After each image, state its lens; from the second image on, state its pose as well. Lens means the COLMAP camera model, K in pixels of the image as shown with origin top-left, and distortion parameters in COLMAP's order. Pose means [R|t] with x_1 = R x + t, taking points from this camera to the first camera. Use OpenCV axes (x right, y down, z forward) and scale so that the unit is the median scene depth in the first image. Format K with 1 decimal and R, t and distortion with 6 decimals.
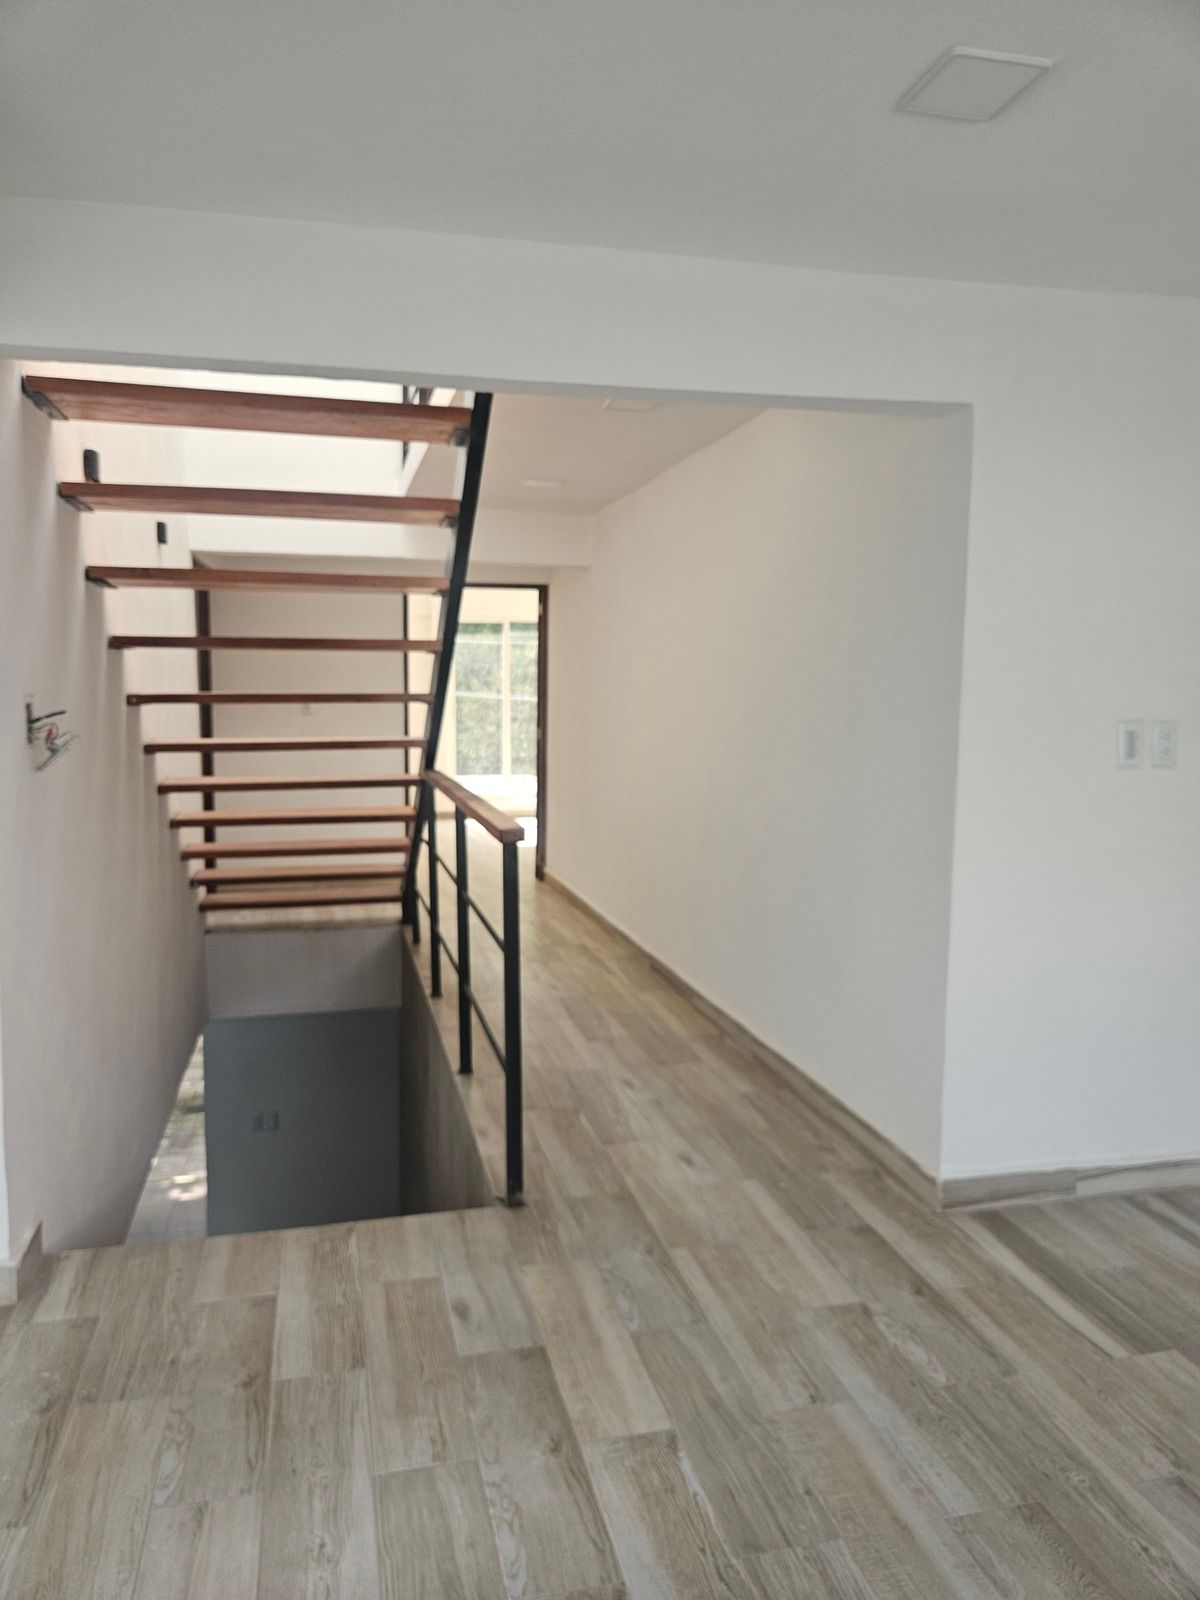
lens RADIAL K [[1069.6, 0, 600.7], [0, 1069.6, 840.0], [0, 0, 1]] dist [0.005379, 0.000195]
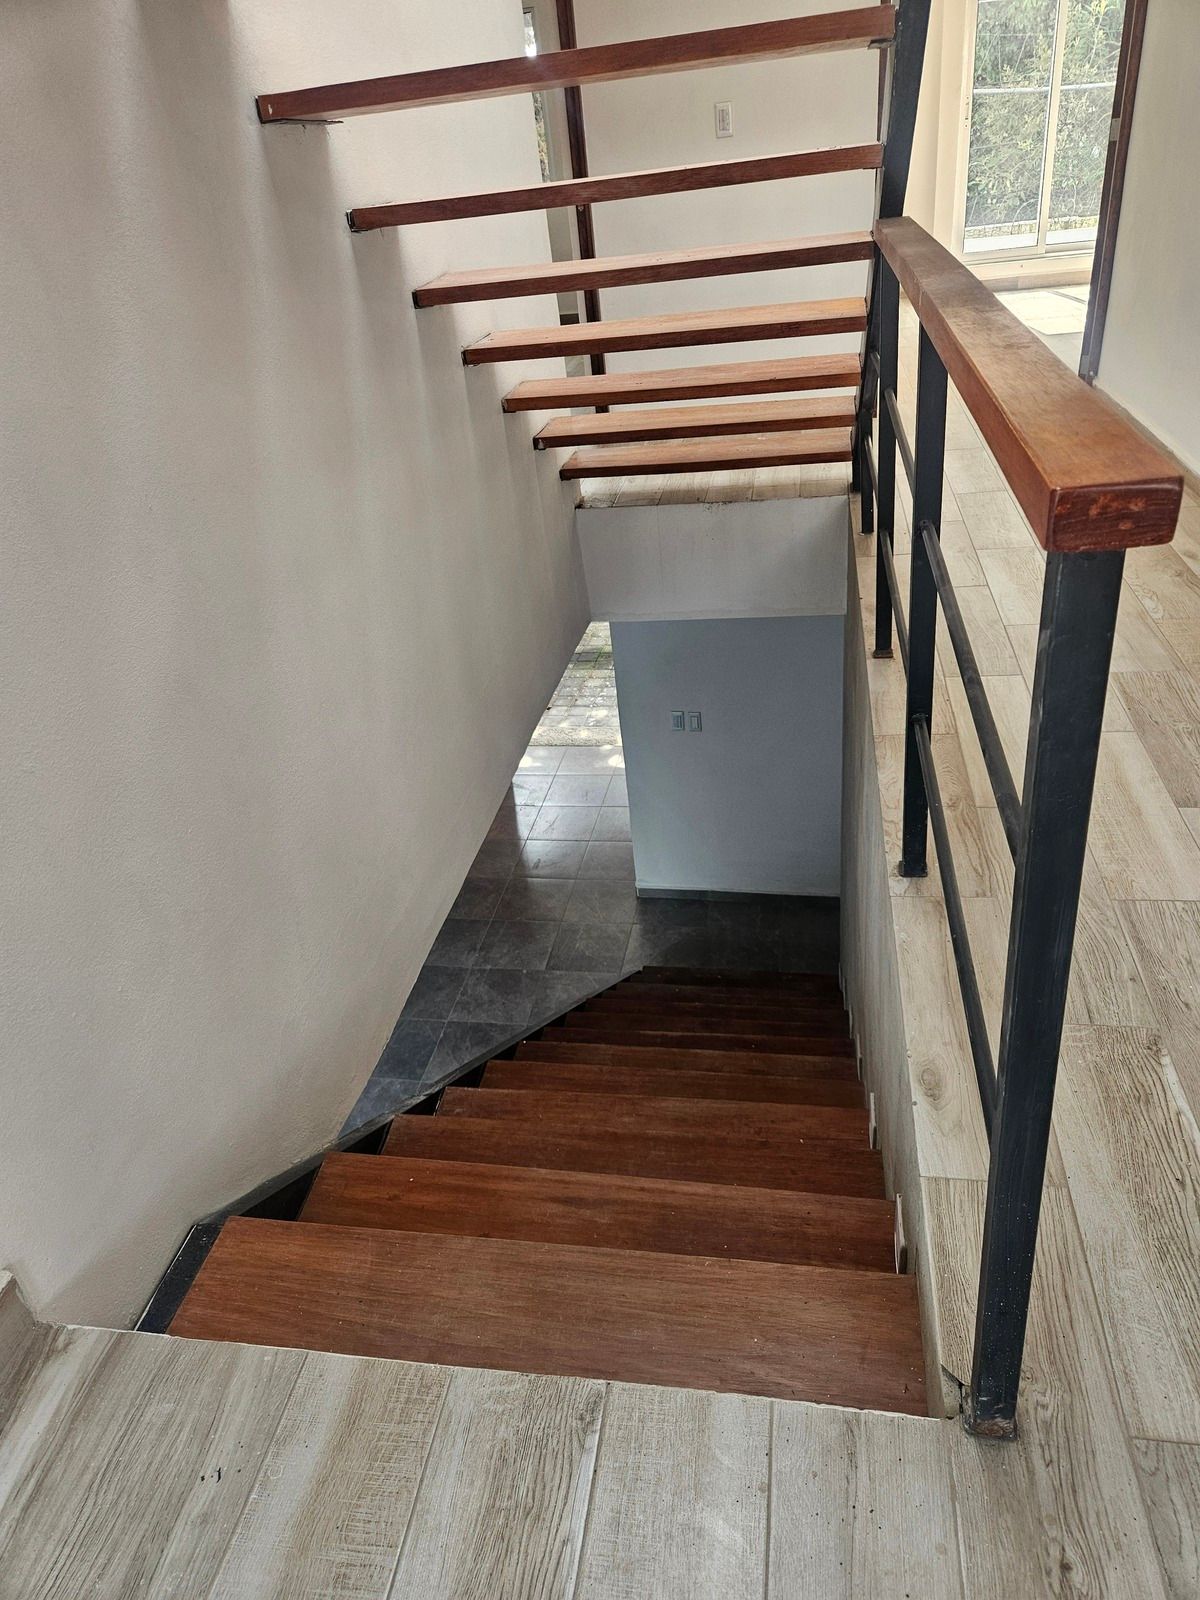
lens RADIAL K [[1057.1, 0, 606.0], [0, 1057.1, 800.9], [0, 0, 1]] dist [0.011209, 0.002600]
pose [[0.906467, 0.124469, -0.403517, -0.037051], [0.053638, 0.913895, 0.402392, -0.018511], [0.418857, -0.386399, 0.821739, 0.330564]]
